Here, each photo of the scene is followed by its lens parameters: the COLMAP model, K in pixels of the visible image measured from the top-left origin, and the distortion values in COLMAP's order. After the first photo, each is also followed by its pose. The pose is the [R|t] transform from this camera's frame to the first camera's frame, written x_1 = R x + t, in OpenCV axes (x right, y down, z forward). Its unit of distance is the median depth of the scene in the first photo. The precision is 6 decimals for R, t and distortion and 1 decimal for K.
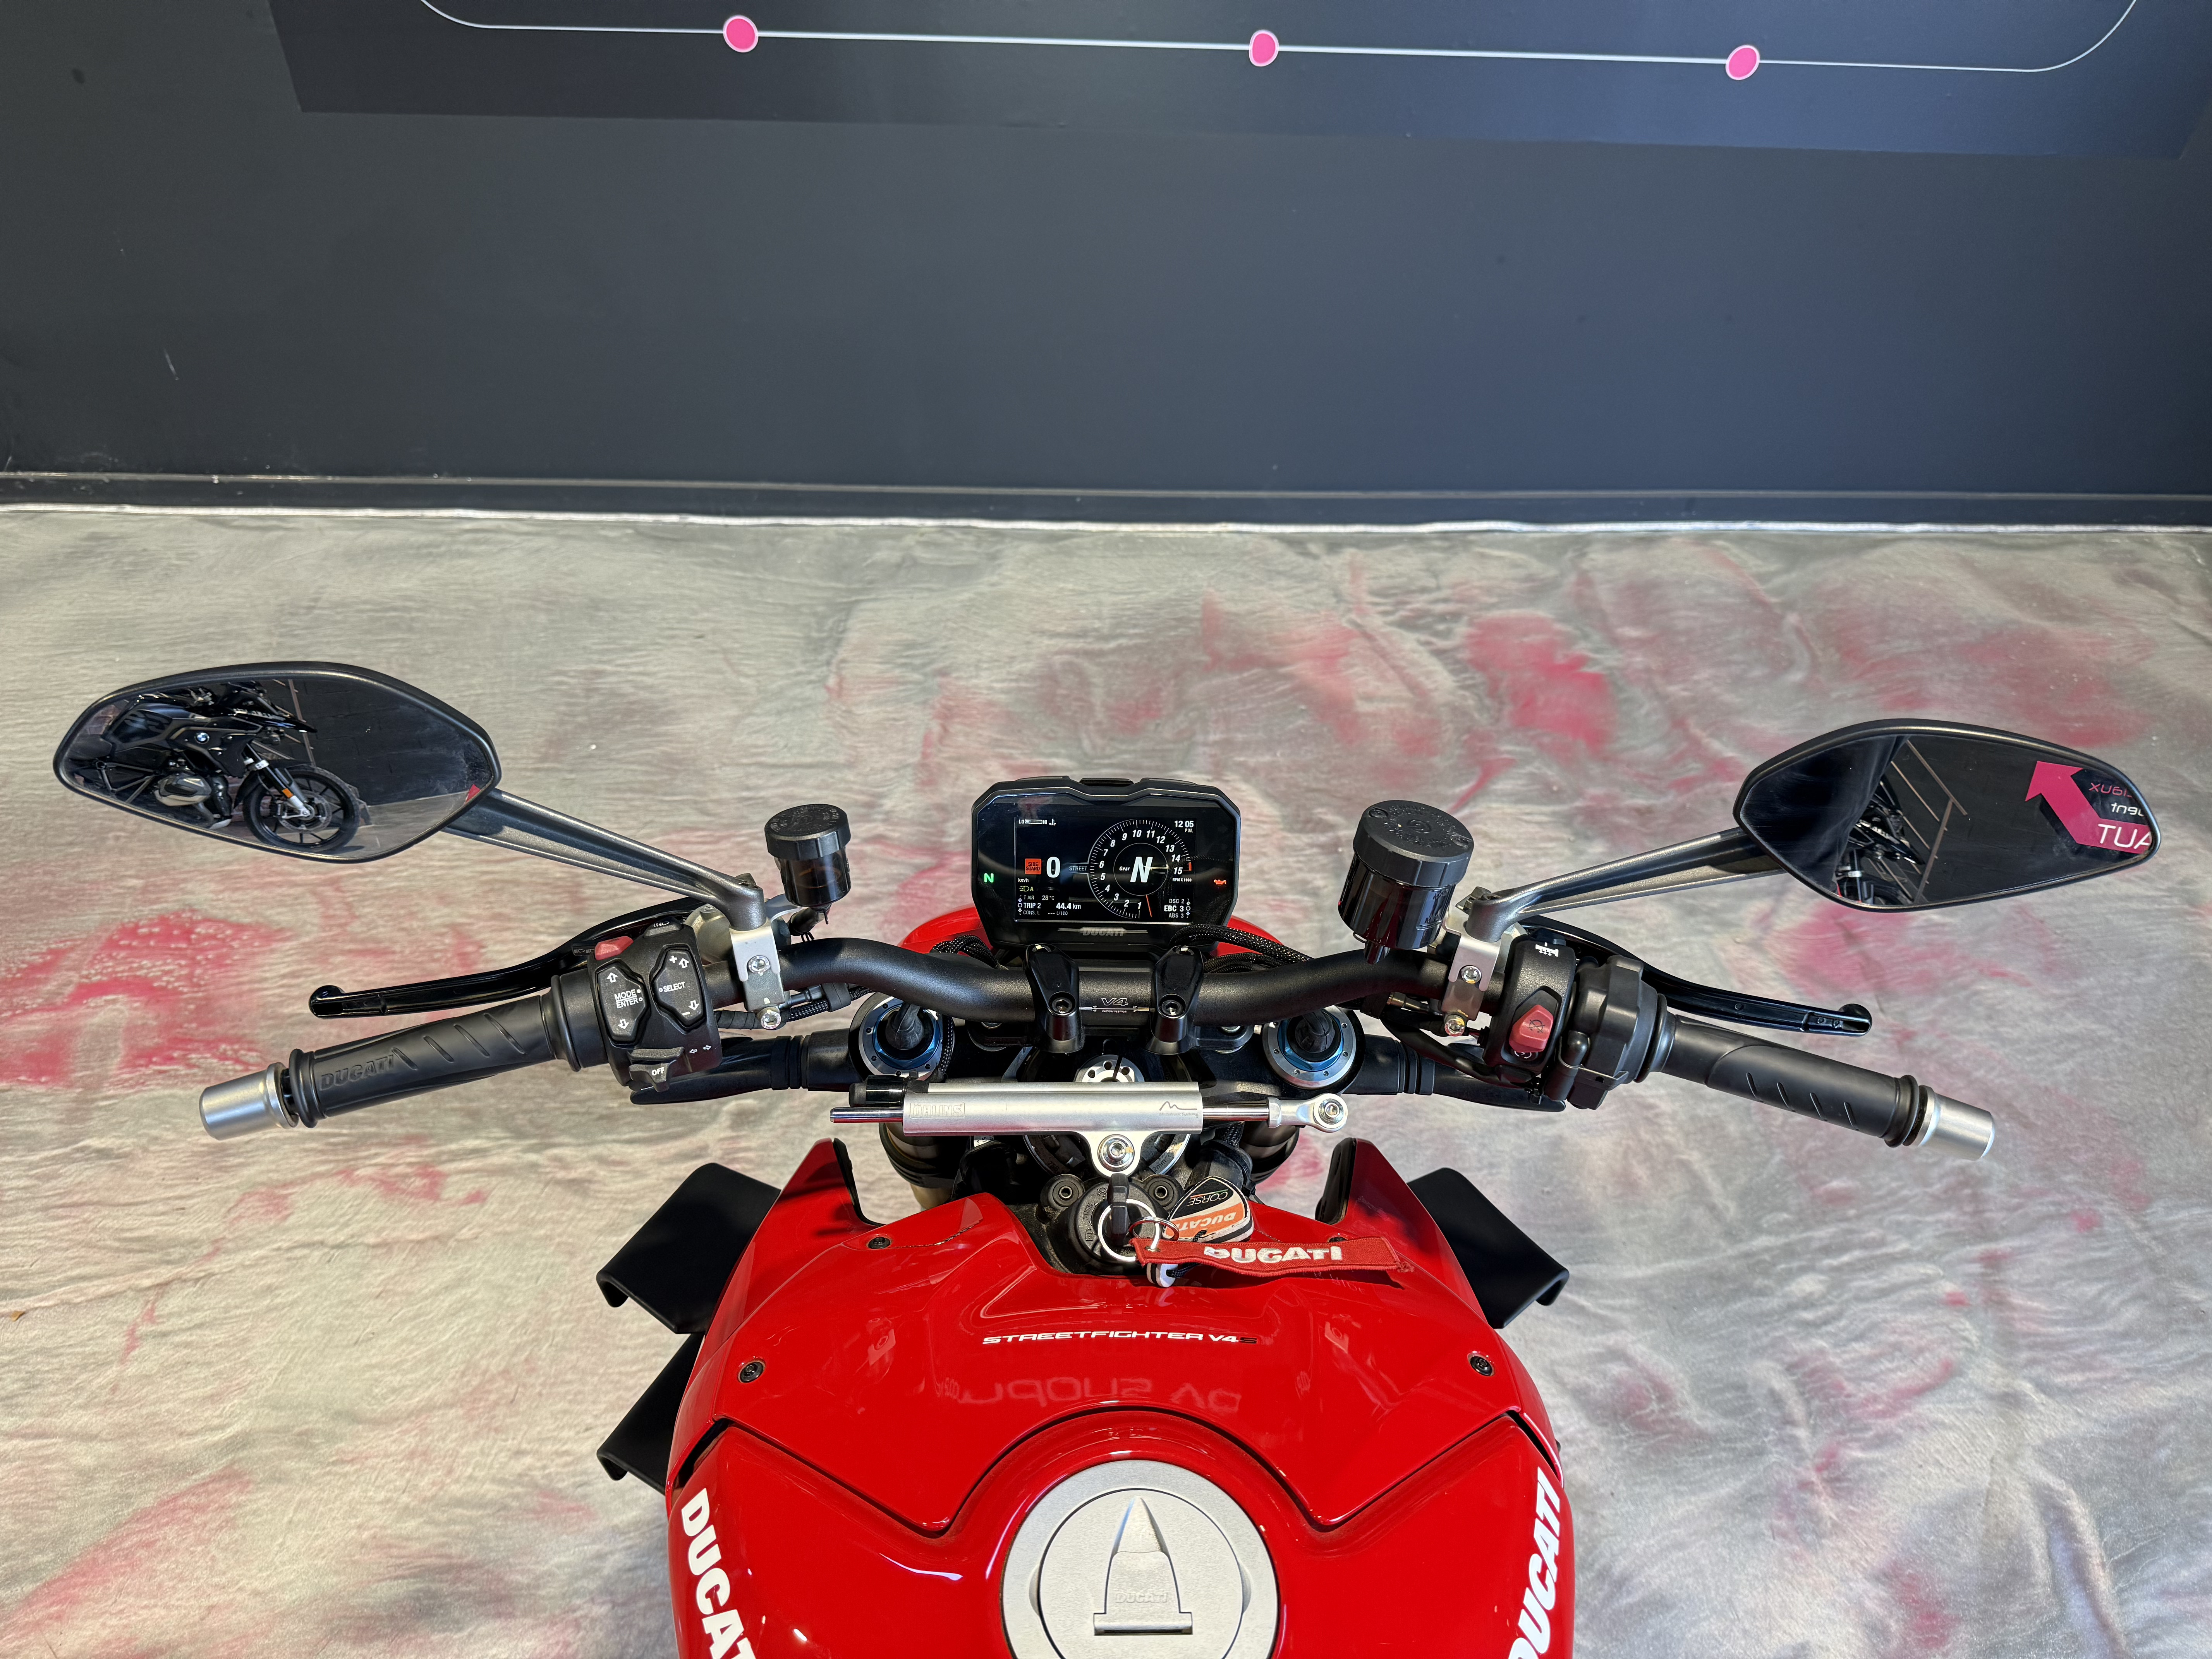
lens RADIAL K [[1537.1, 0, 1106.9], [0, 1537.1, 831.0], [0, 0, 1]] dist [0.033917, -0.049470]
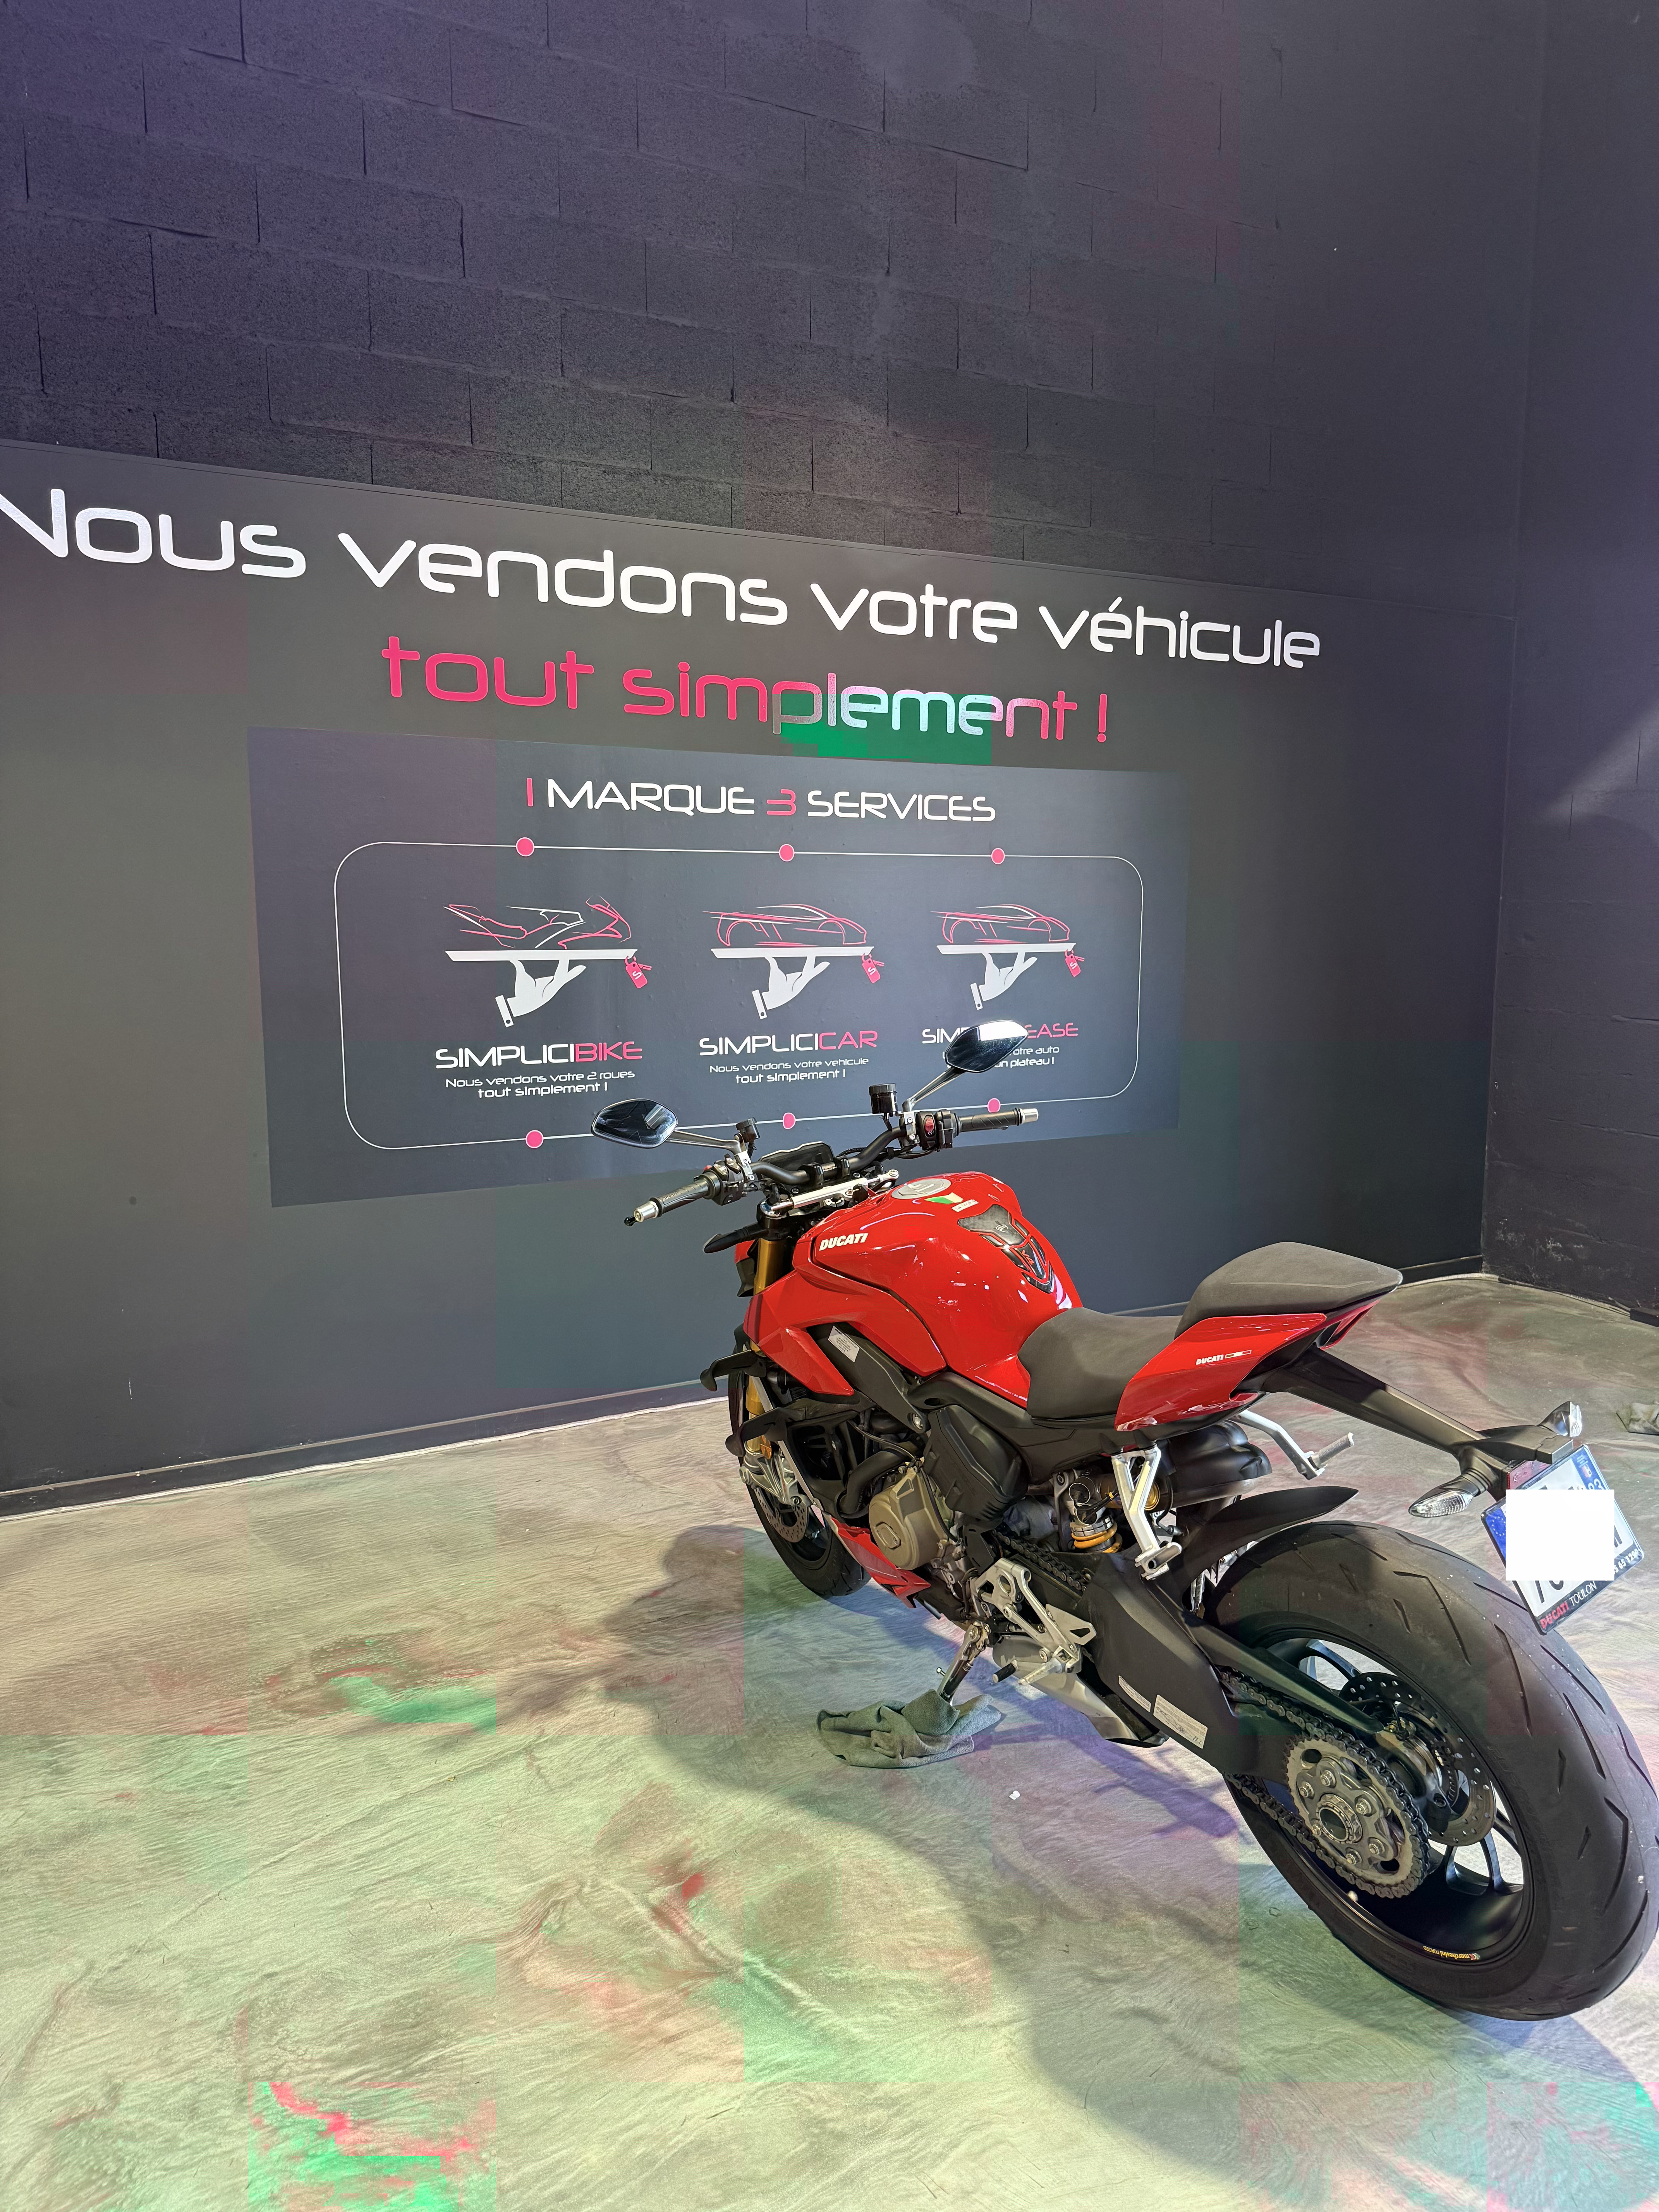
lens RADIAL K [[1537.1, 0, 831.3], [0, 1537.1, 1128.2], [0, 0, 1]] dist [0.033917, -0.049470]
pose [[0.896387, -0.095878, 0.432780, -0.794652], [0.328072, 0.800059, -0.502269, 0.574729], [-0.298093, 0.592211, 0.748617, -0.550196]]
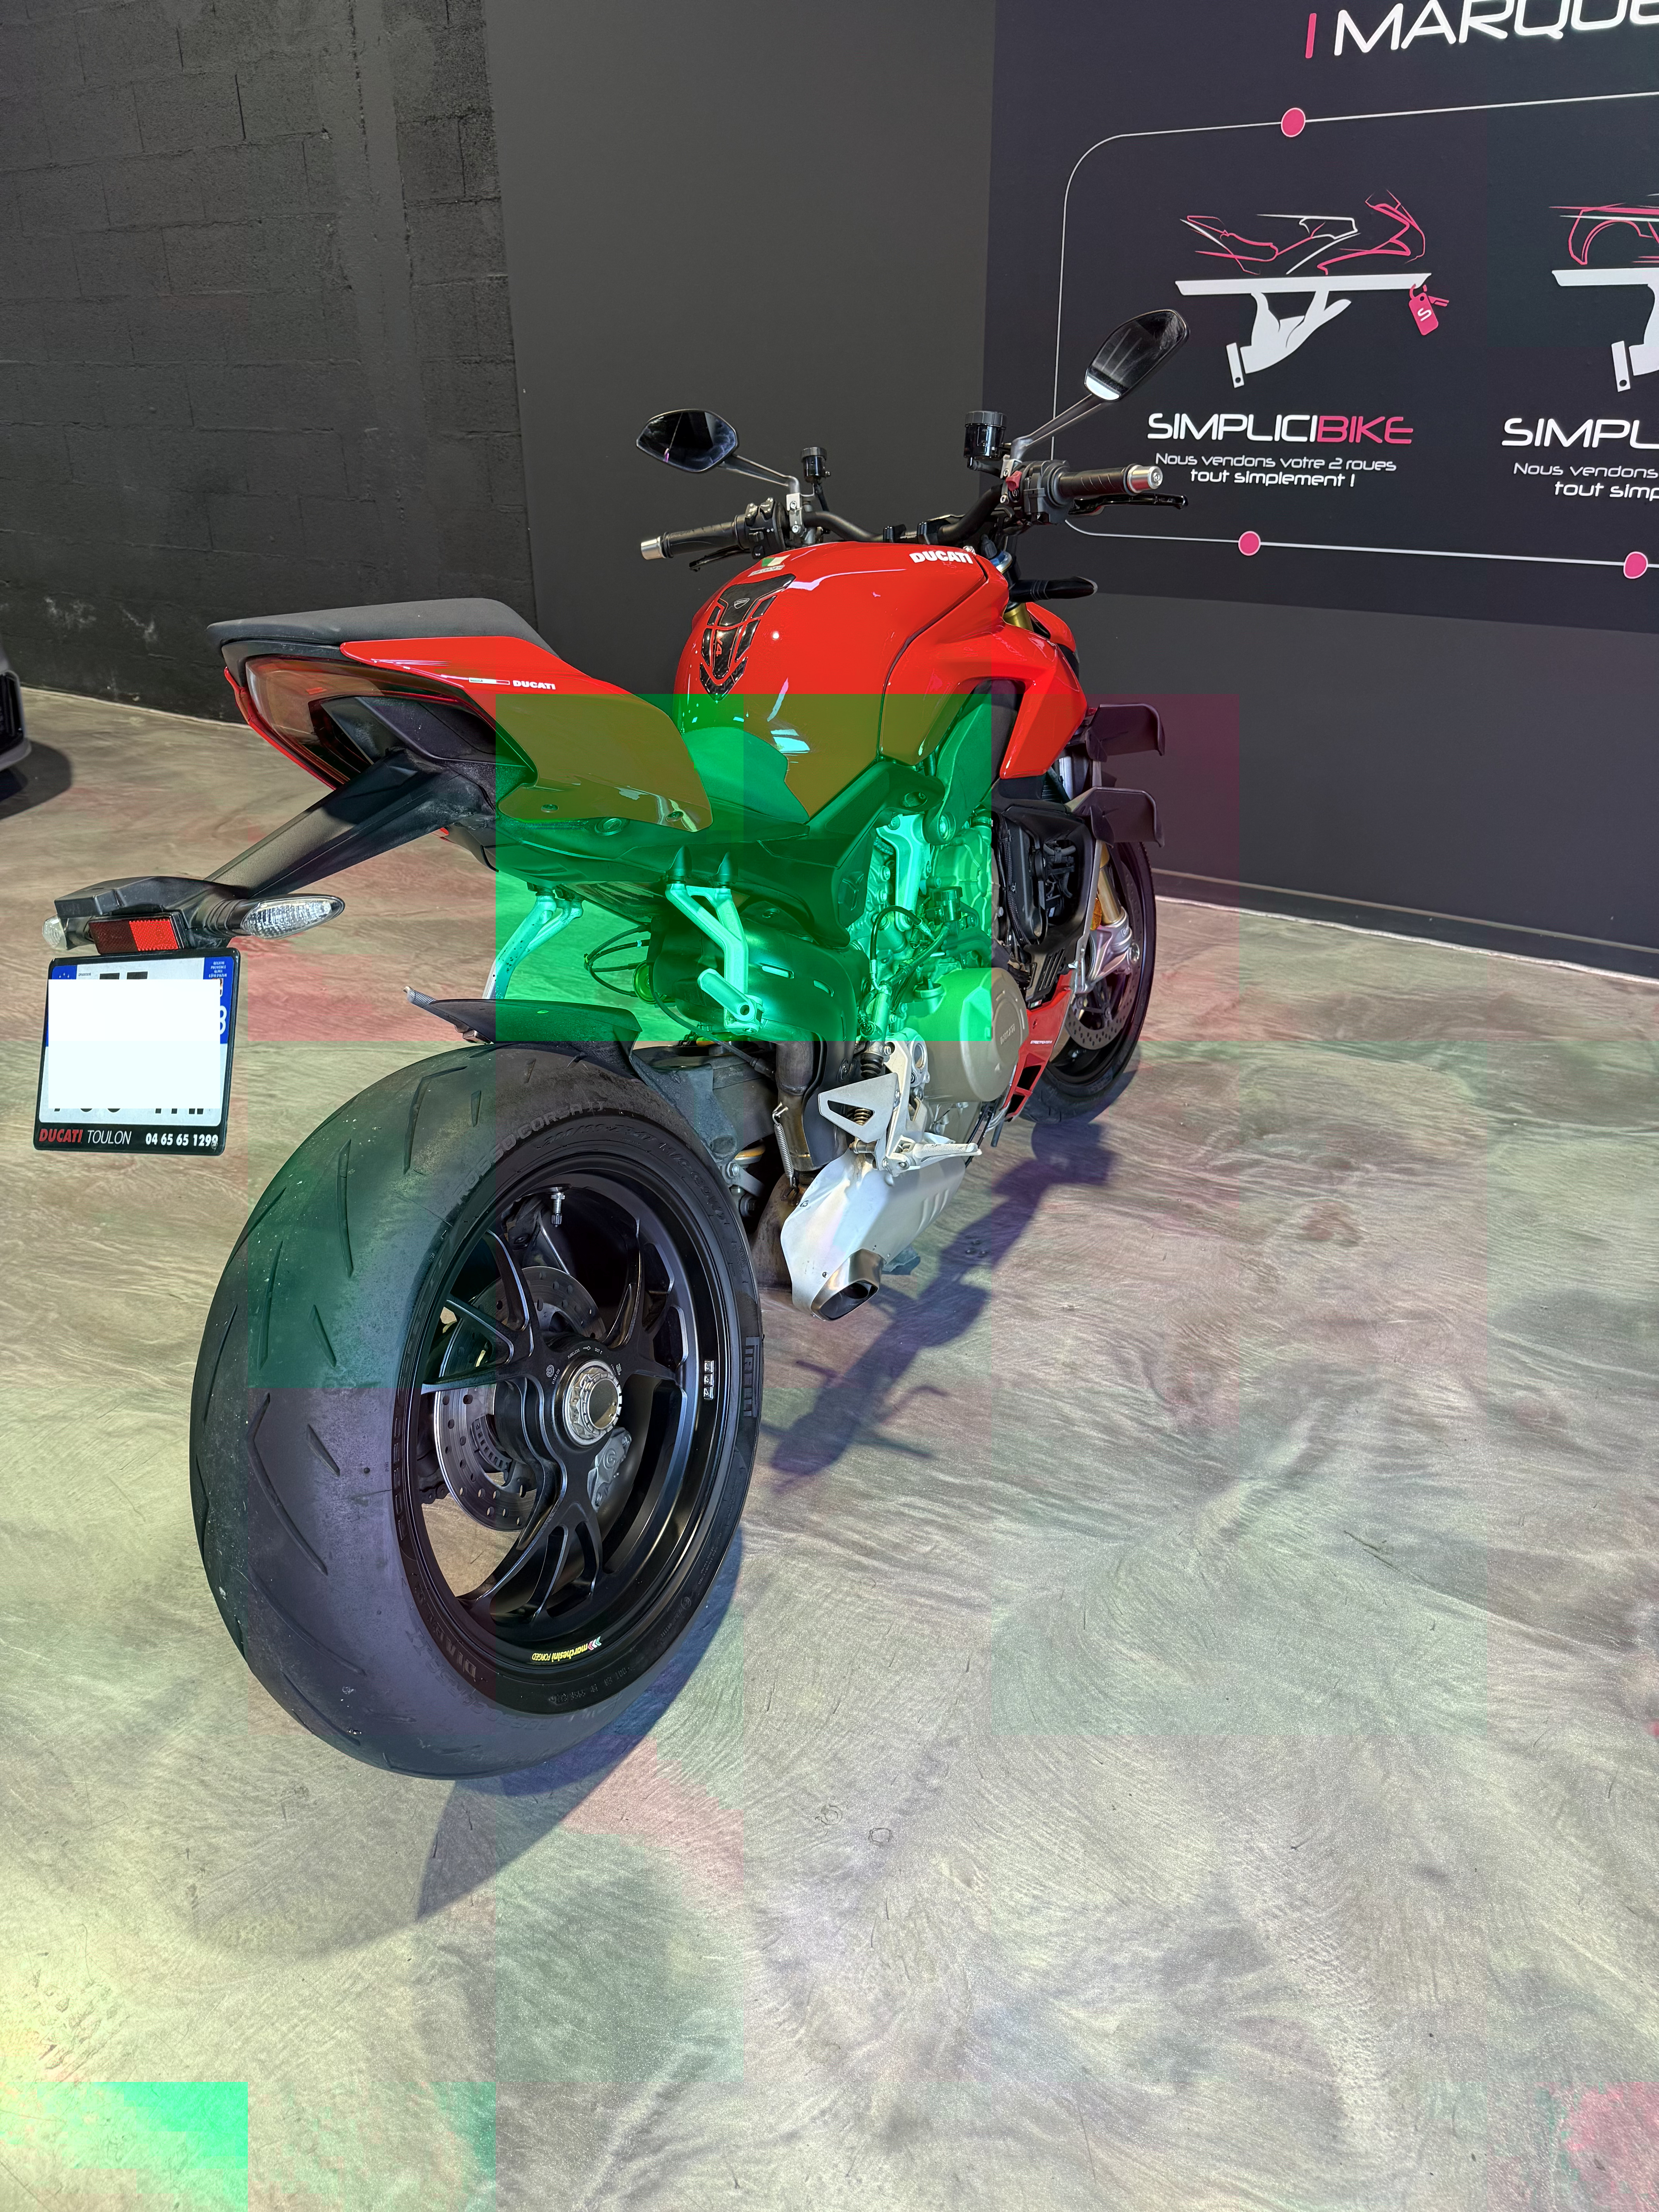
lens RADIAL K [[1537.1, 0, 819.6], [0, 1537.1, 1118.4], [0, 0, 1]] dist [0.033917, -0.049470]
pose [[0.813420, 0.221452, -0.537873, 0.386961], [-0.378776, 0.903429, -0.200860, 0.488054], [0.441449, 0.367117, 0.818748, -0.218499]]
